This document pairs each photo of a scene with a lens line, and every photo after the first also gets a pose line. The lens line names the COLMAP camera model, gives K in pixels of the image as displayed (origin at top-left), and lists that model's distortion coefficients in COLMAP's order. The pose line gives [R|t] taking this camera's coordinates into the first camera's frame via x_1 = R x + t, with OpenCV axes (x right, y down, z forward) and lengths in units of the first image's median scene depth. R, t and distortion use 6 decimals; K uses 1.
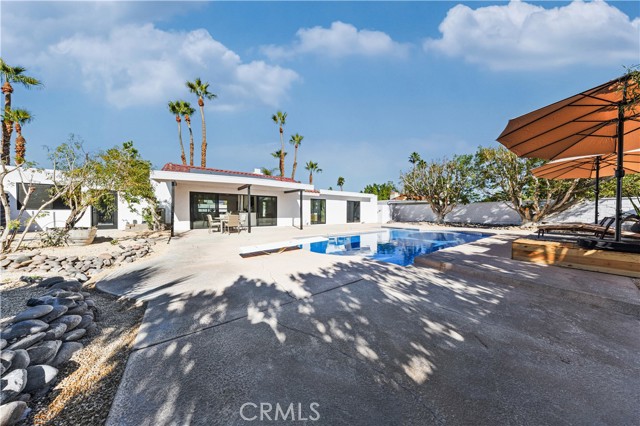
lens RADIAL K [[184.4, 0, 318.1], [0, 184.4, 213.4], [0, 0, 1]] dist [-0.000375, -0.000013]
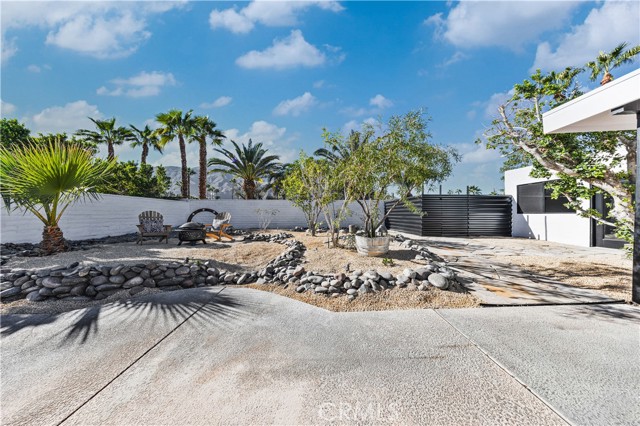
lens RADIAL K [[184.4, 0, 318.1], [0, 184.4, 213.4], [0, 0, 1]] dist [-0.000375, -0.000013]
pose [[-0.575445, -0.008686, -0.817794, -0.481731], [-0.012358, 0.999922, -0.001925, -0.018959], [0.817747, 0.008999, -0.575507, 1.356369]]
